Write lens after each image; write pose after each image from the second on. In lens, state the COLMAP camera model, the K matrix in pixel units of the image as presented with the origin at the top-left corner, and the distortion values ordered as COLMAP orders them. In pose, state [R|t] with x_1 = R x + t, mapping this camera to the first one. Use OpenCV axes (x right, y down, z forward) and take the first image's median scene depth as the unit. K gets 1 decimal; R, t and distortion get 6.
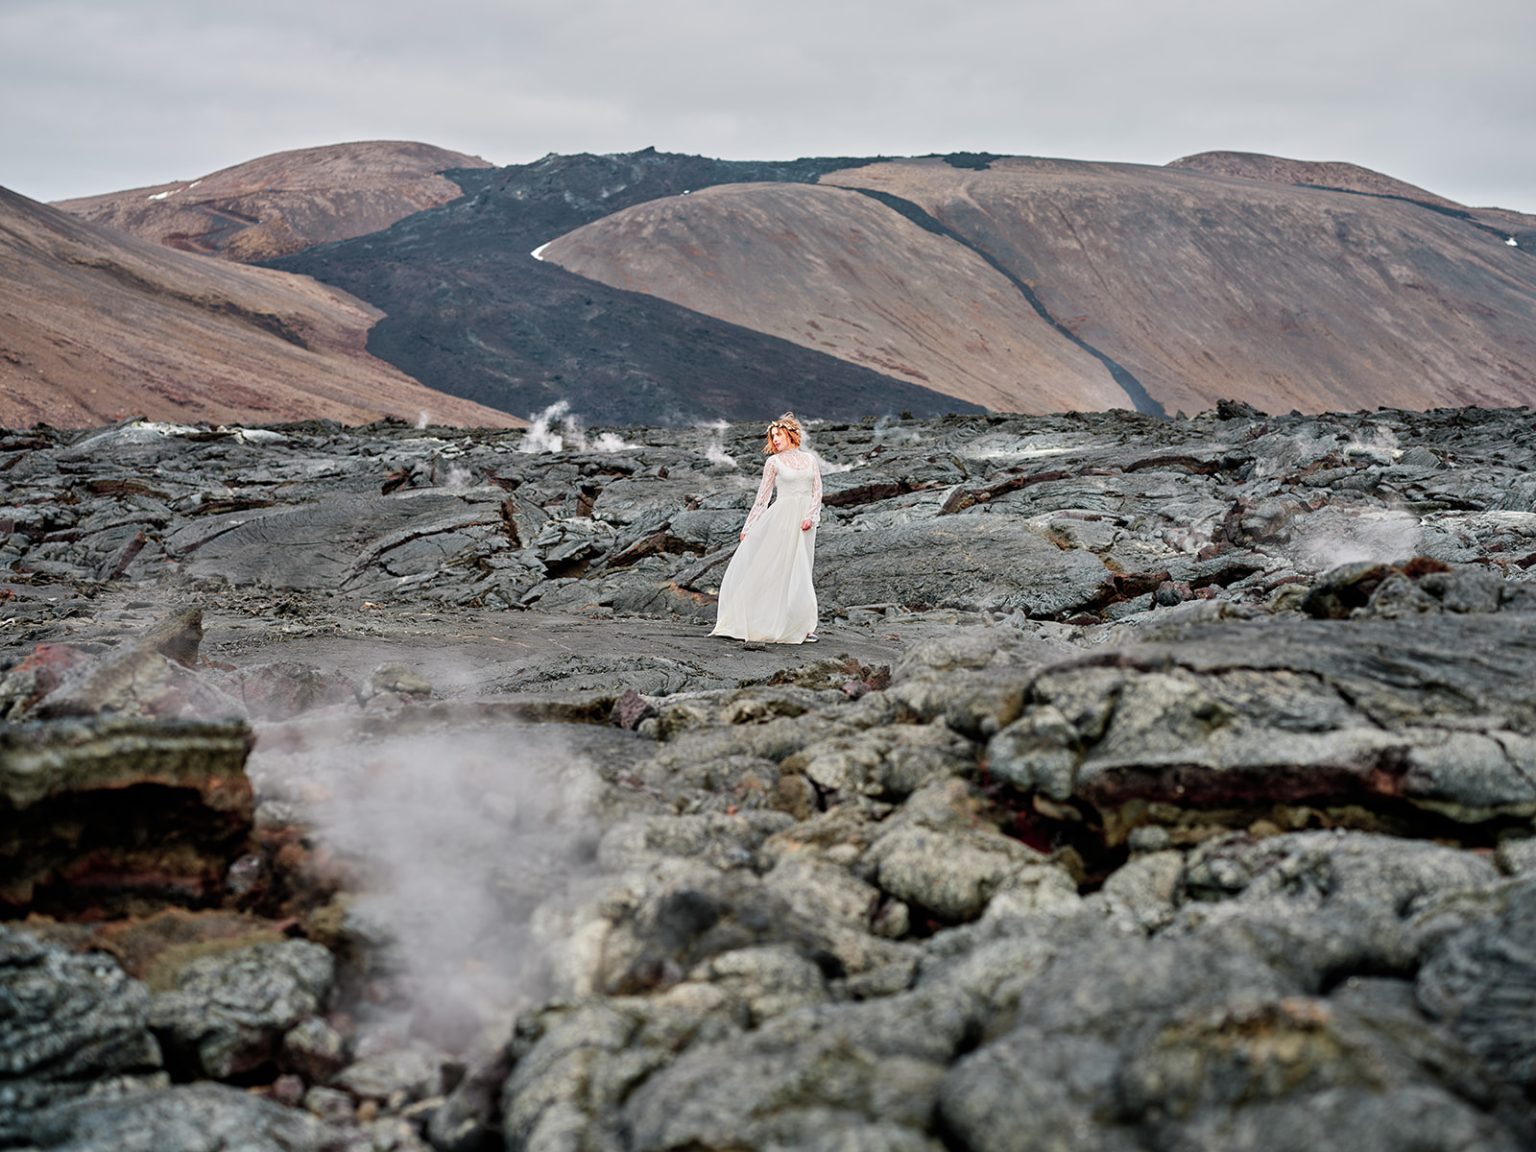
lens RADIAL K [[2796.7, 0, 774.9], [0, 2796.7, 540.3], [0, 0, 1]] dist [0.058426, 0.055368]
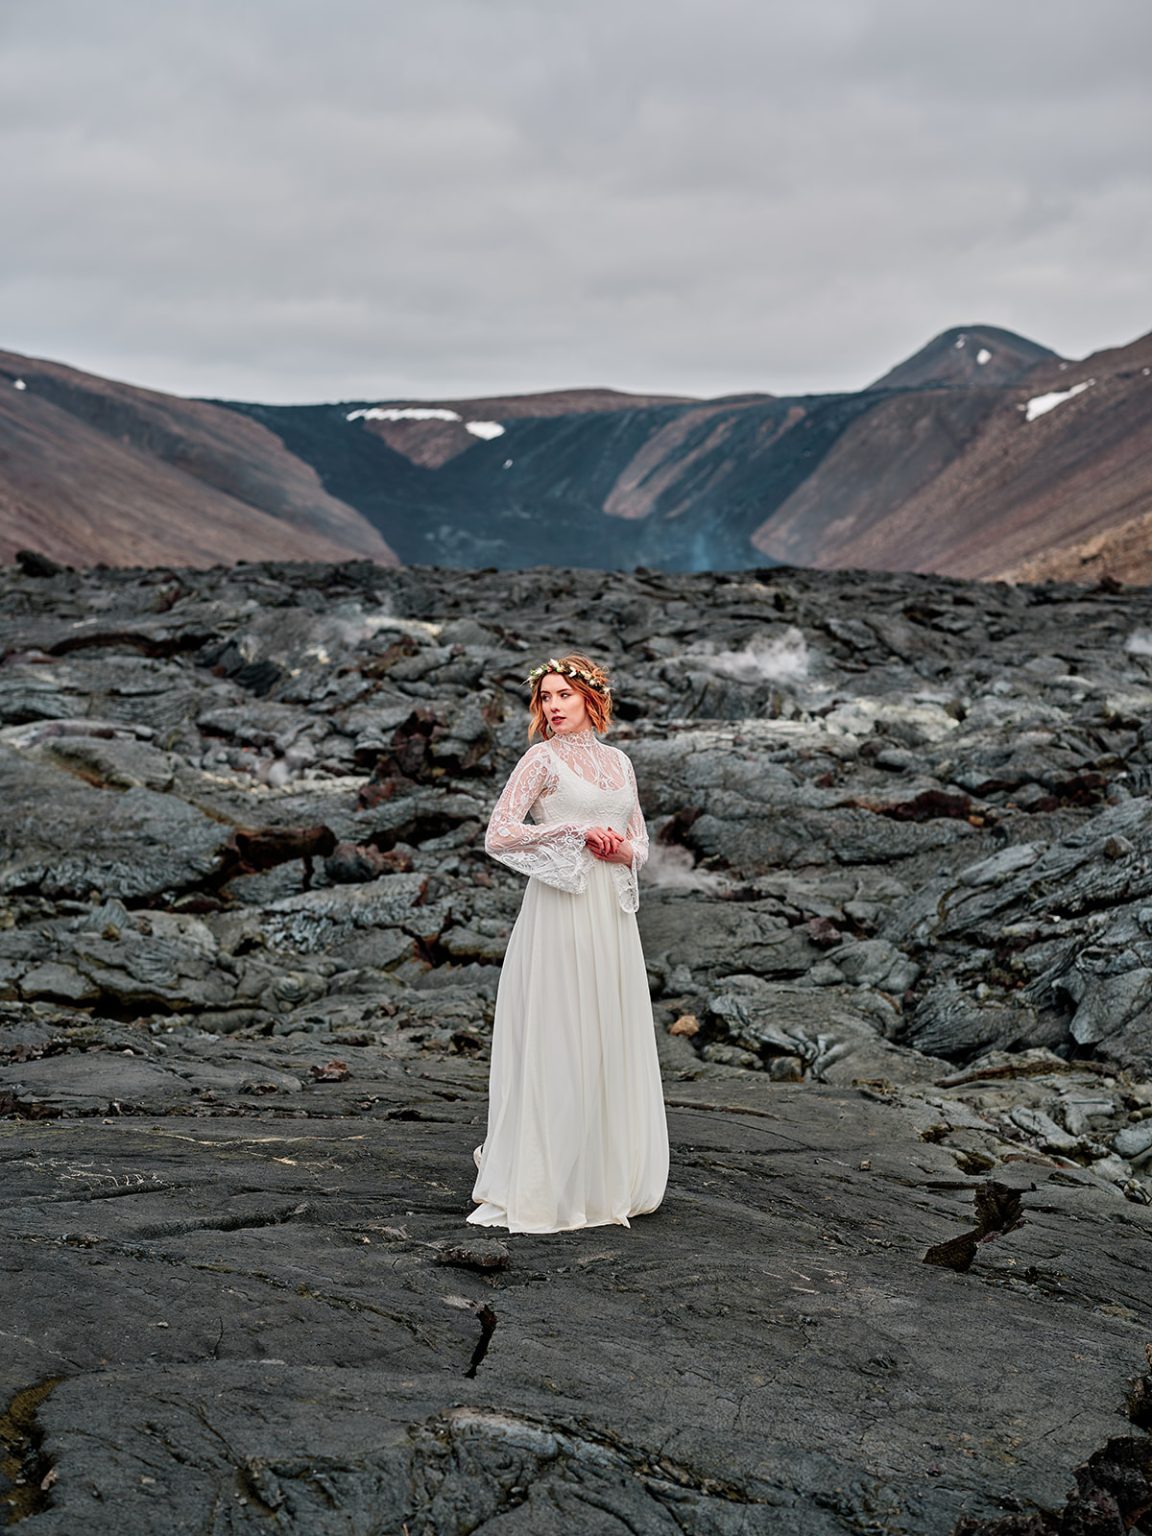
lens RADIAL K [[2796.7, 0, 576.0], [0, 2796.7, 768.0], [0, 0, 1]] dist [0.058426, 0.055368]
pose [[0.897275, -0.032139, 0.440300, -0.071564], [0.018689, 0.999218, 0.034849, -0.018209], [-0.441075, -0.023040, 0.897174, 0.294739]]
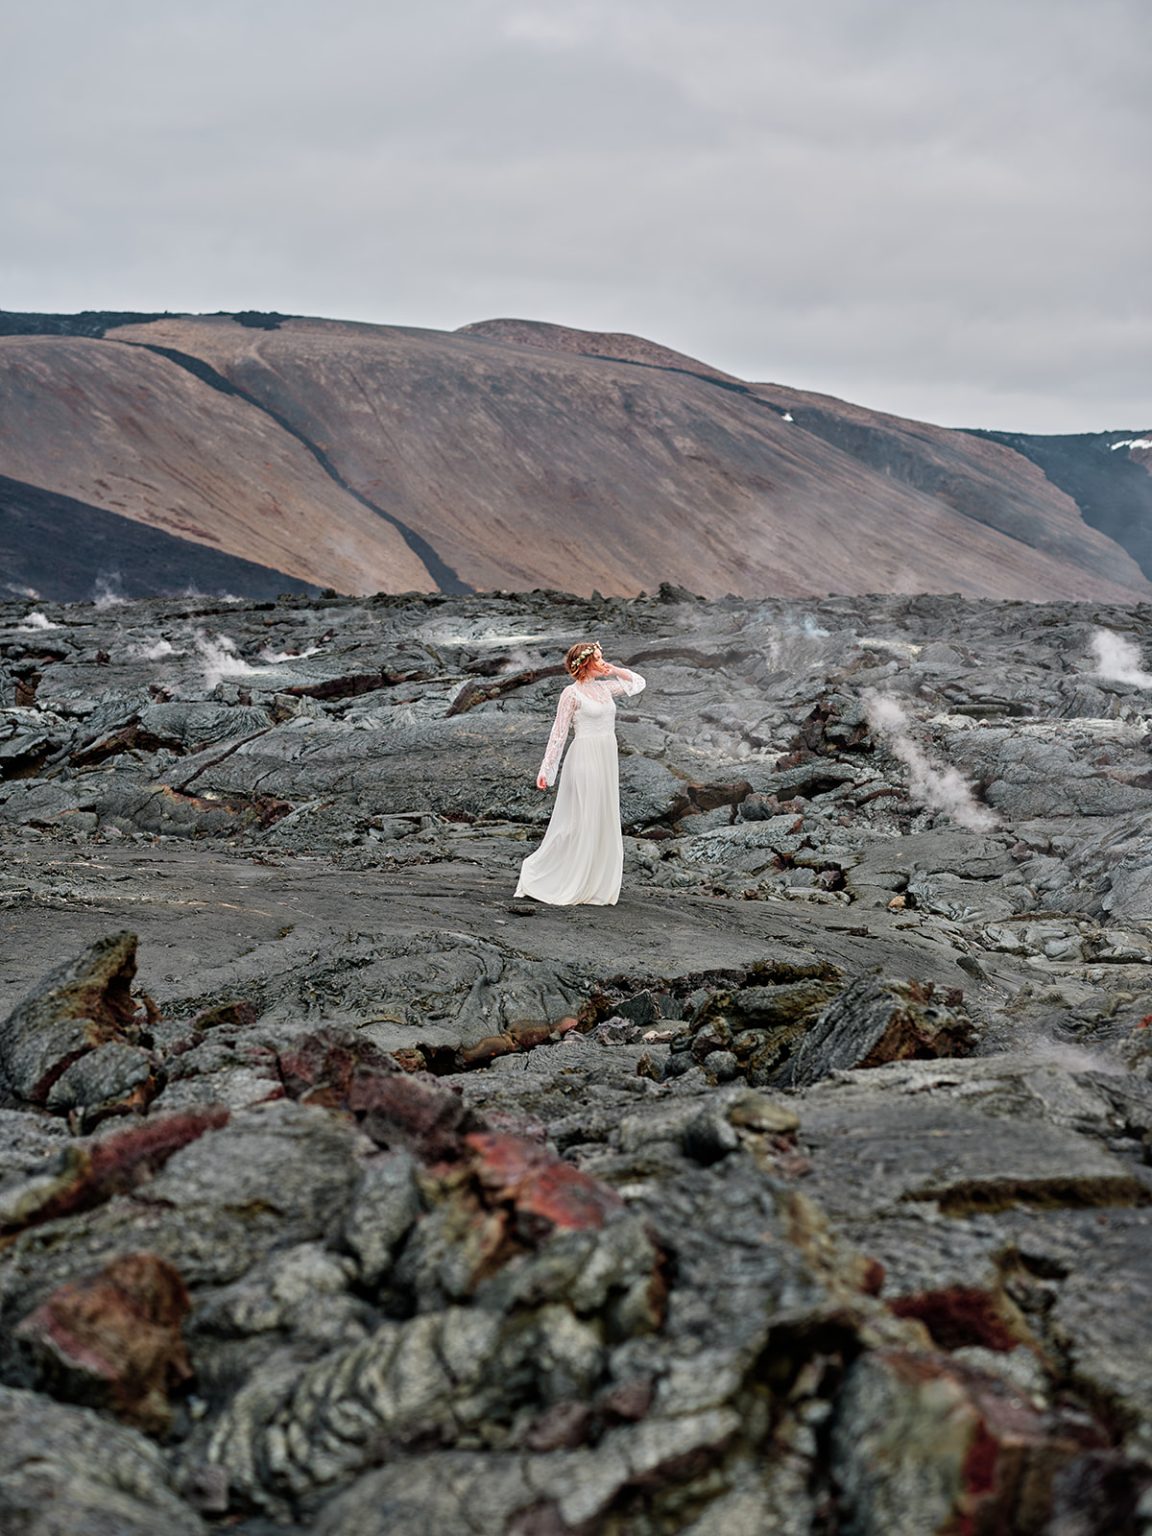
lens RADIAL K [[2796.7, 0, 576.0], [0, 2796.7, 768.0], [0, 0, 1]] dist [0.058426, 0.055368]
pose [[0.982777, 0.000793, 0.184792, -0.066541], [-0.005079, 0.999729, 0.022721, -0.010940], [-0.184724, -0.023268, 0.982515, 0.073271]]
